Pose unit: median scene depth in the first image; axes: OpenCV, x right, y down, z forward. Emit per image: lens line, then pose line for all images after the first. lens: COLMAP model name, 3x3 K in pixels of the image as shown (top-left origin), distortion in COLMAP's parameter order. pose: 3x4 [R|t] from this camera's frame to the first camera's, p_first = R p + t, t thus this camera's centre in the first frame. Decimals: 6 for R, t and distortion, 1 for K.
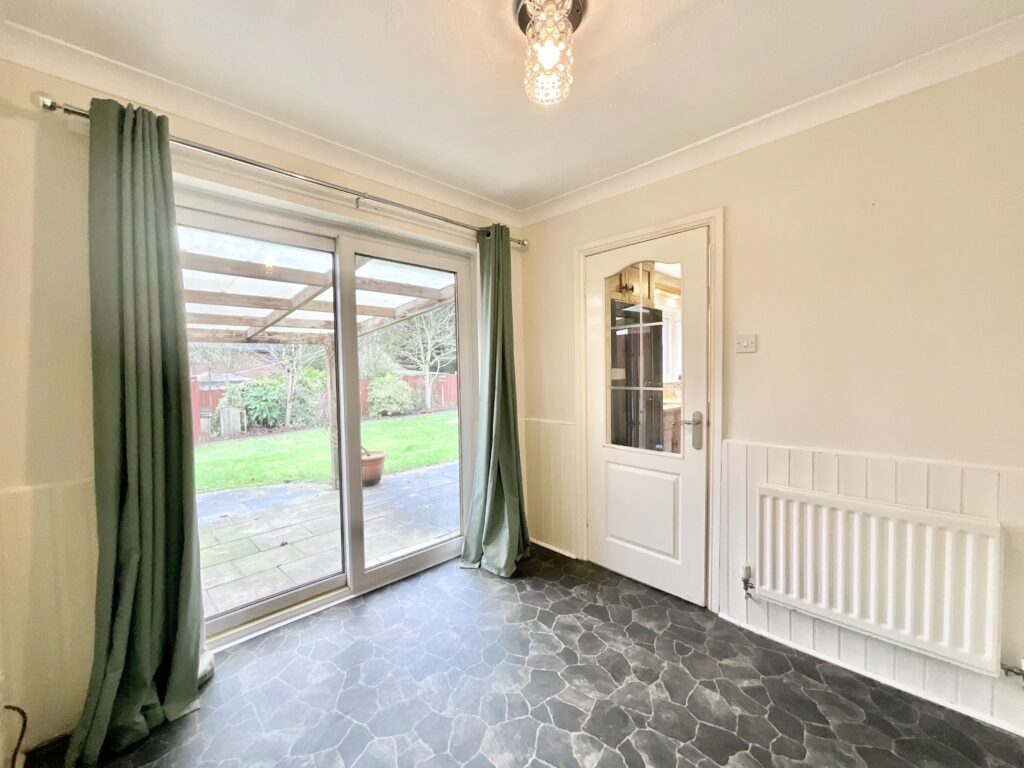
lens RADIAL K [[412.2, 0, 512.0], [0, 412.2, 384.0], [0, 0, 1]] dist [-0.001349, 0.000254]
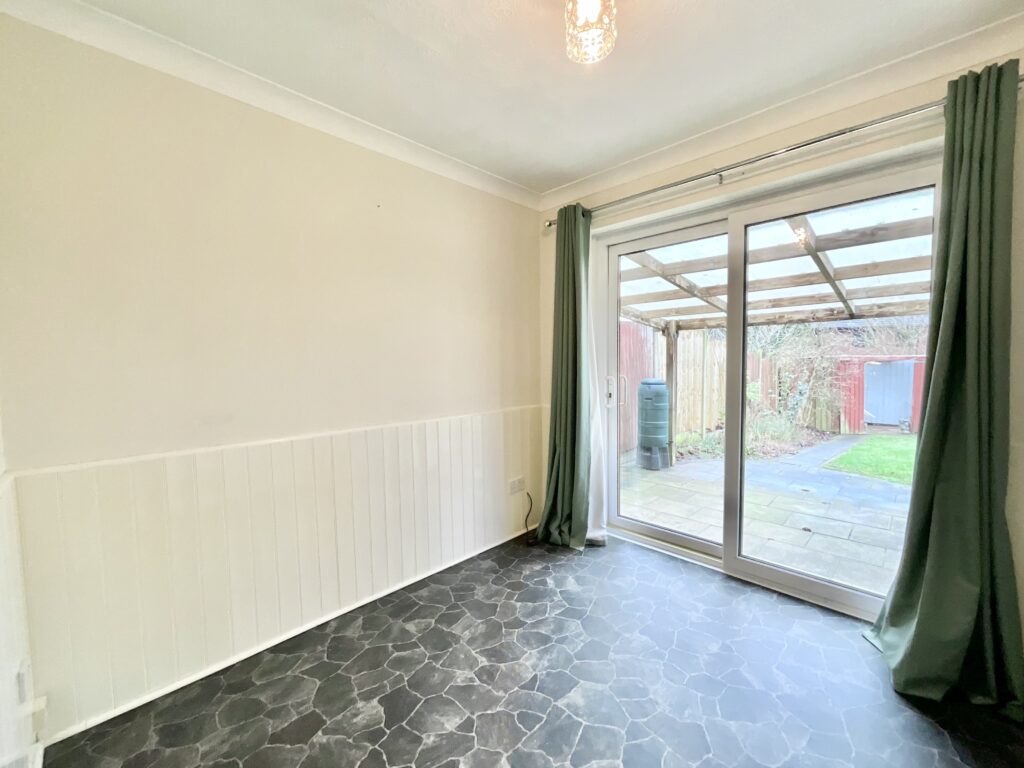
lens RADIAL K [[405.5, 0, 512.0], [0, 405.5, 384.0], [0, 0, 1]] dist [-0.018340, 0.000084]
pose [[0.020021, 0.076484, -0.996870, 0.261216], [-0.017238, 0.996948, 0.076143, -0.009968], [0.999651, 0.015660, 0.021278, 0.220710]]
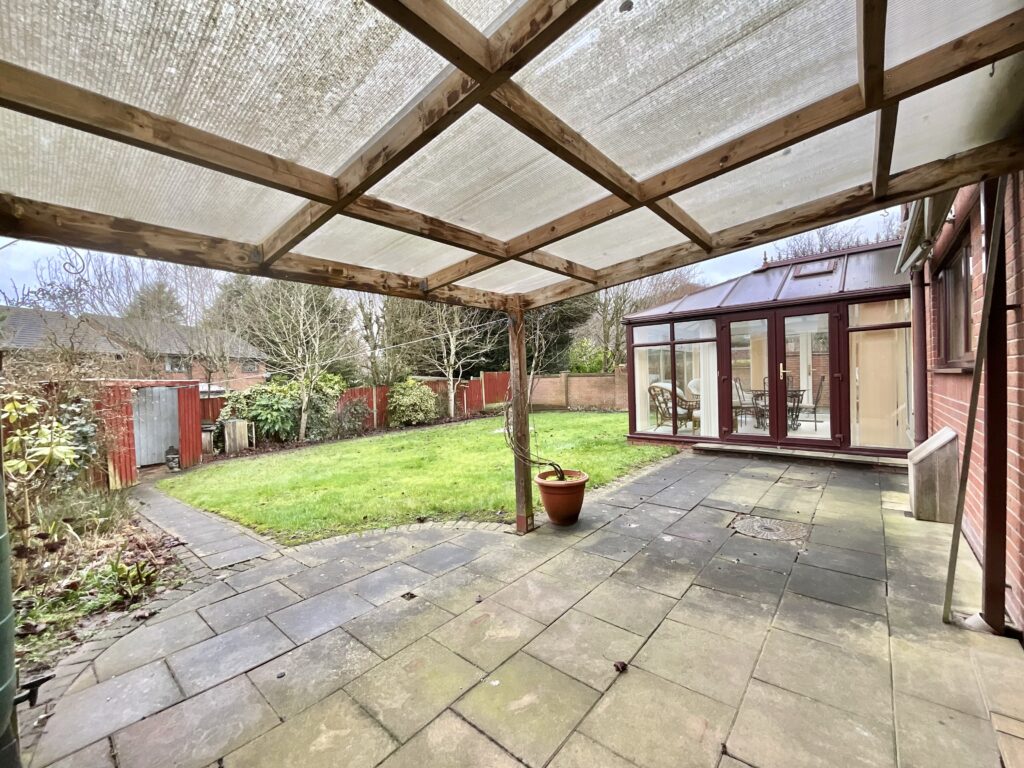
lens RADIAL K [[412.2, 0, 512.0], [0, 412.2, 384.0], [0, 0, 1]] dist [-0.001349, 0.000254]
pose [[0.997139, -0.011793, 0.074658, -0.566978], [0.013550, 0.999642, -0.023069, 0.041094], [-0.074359, 0.024015, 0.996942, 0.393632]]
